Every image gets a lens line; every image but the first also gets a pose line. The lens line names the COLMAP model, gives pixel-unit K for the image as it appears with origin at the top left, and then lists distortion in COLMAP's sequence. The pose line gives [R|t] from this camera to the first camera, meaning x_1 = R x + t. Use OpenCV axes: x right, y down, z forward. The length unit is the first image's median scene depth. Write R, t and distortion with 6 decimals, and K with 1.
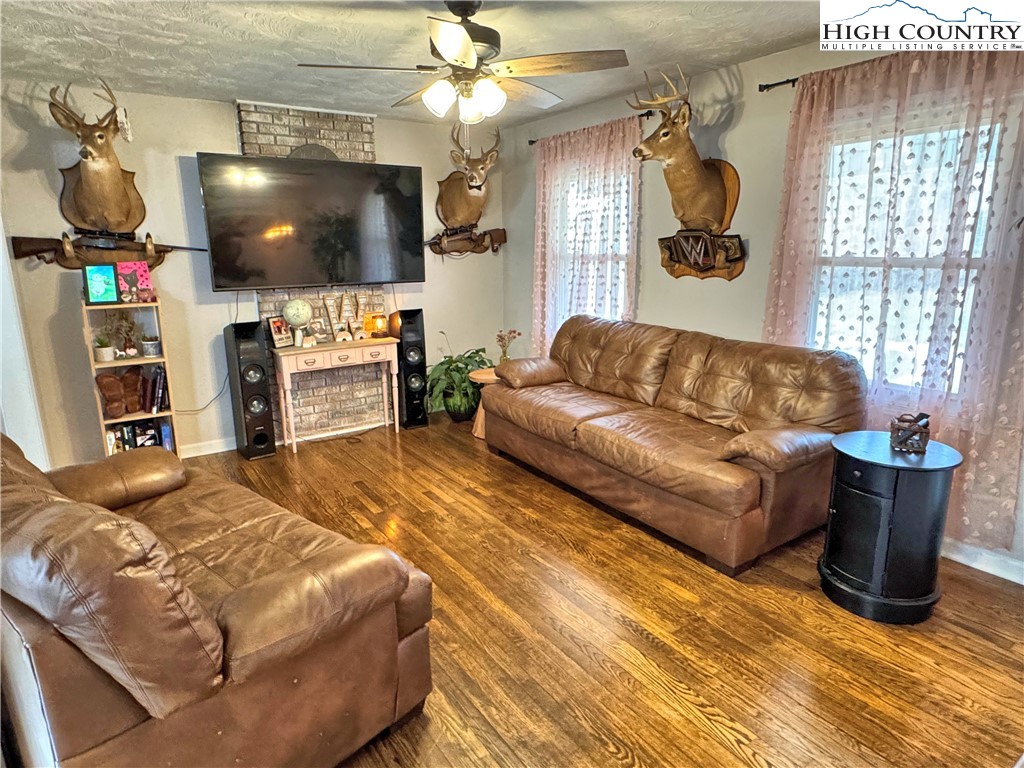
lens RADIAL K [[582.8, 0, 511.8], [0, 582.8, 387.0], [0, 0, 1]] dist [0.003030, -0.000848]
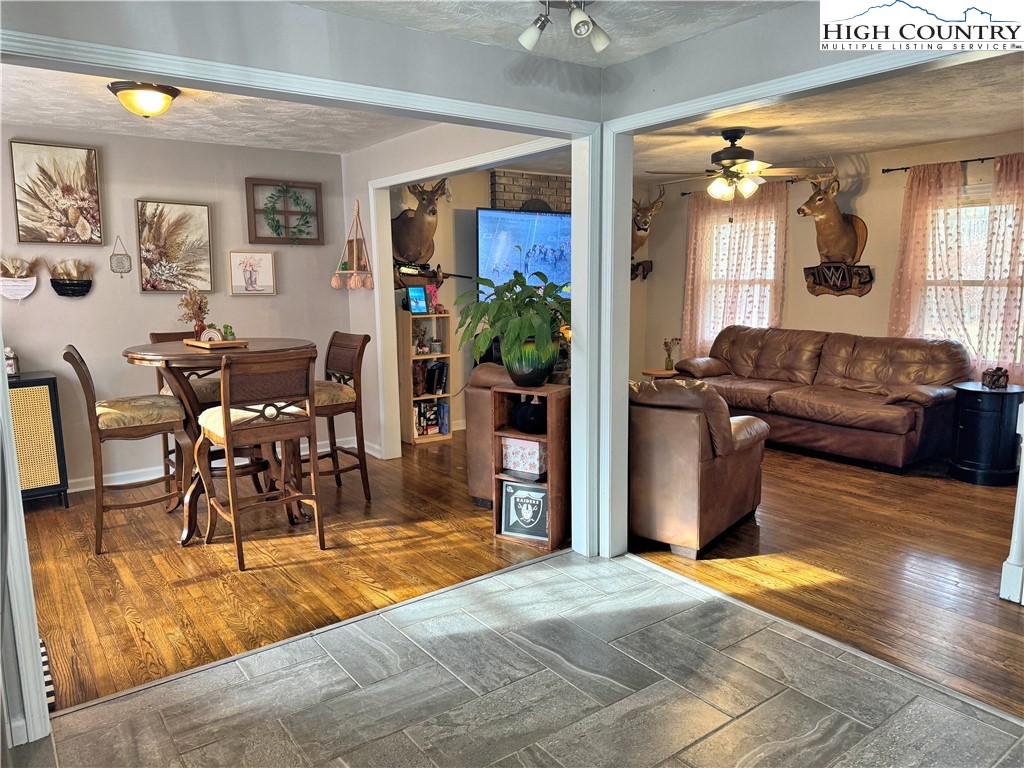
lens RADIAL K [[724.4, 0, 511.9], [0, 724.4, 388.9], [0, 0, 1]] dist [0.095023, -0.106932]
pose [[0.996495, -0.014905, 0.082311, -0.655448], [0.021130, 0.996939, -0.075280, 0.167194], [-0.080937, 0.076756, 0.993759, -0.738265]]
